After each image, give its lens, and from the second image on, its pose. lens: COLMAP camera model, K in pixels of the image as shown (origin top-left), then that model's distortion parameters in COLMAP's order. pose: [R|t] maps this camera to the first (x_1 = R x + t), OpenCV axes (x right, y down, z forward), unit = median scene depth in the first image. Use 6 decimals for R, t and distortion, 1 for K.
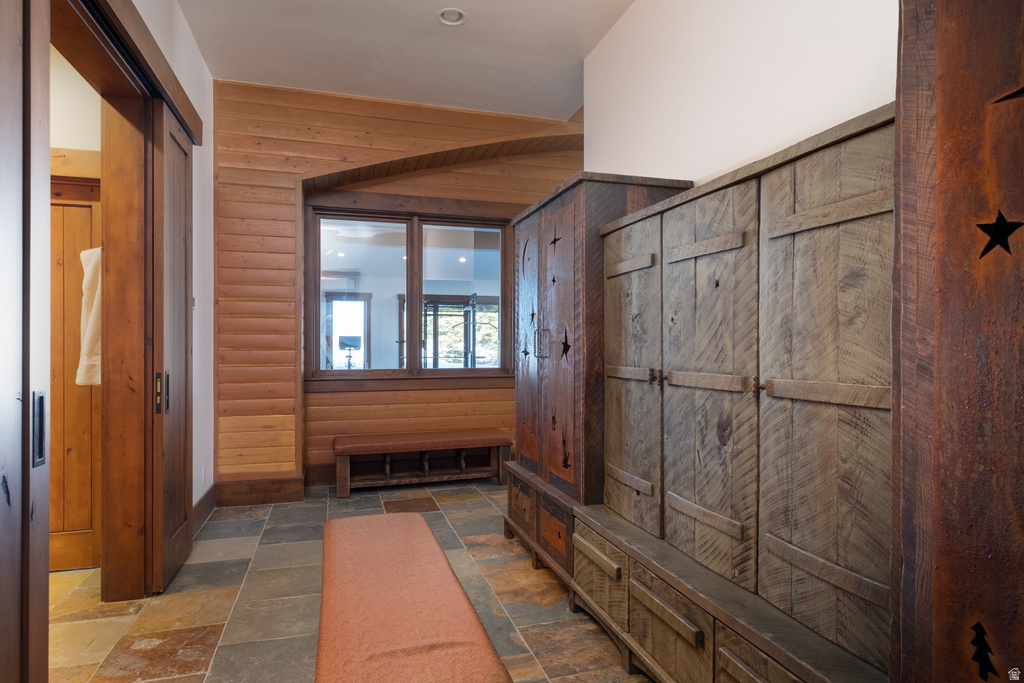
lens RADIAL K [[575.6, 0, 512.0], [0, 575.6, 341.5], [0, 0, 1]] dist [-0.002100, -0.000252]
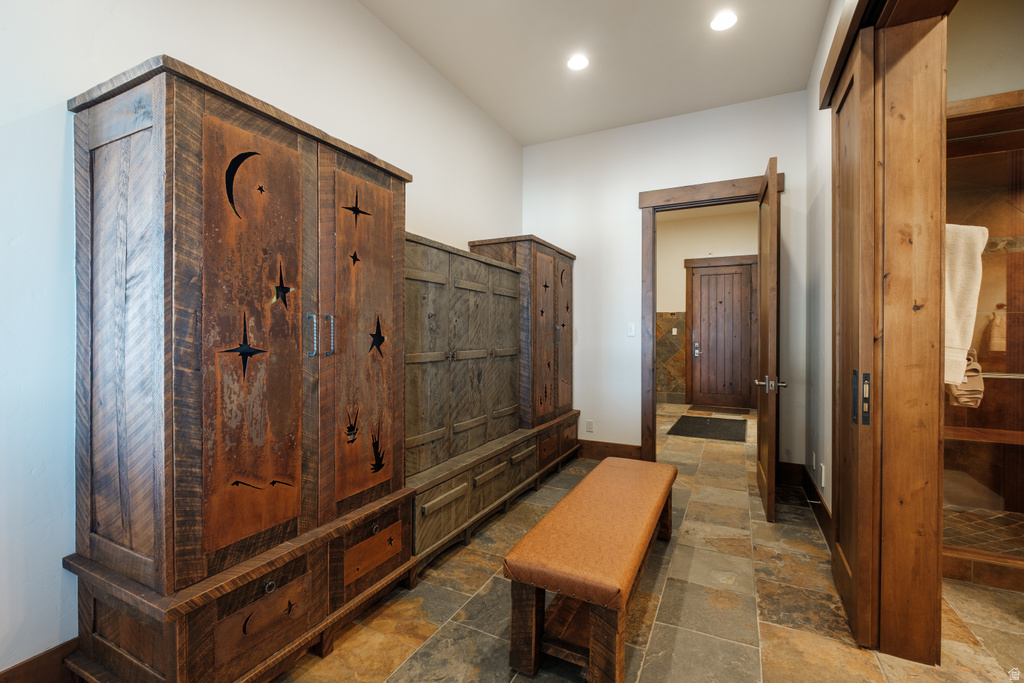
lens RADIAL K [[440.2, 0, 512.0], [0, 440.2, 341.5], [0, 0, 1]] dist [0.000601, 0.000007]
pose [[-0.723877, -0.006365, 0.689900, -0.654420], [-0.001285, 0.999968, 0.007878, 0.010060], [-0.689928, 0.004817, -0.723862, 1.639816]]
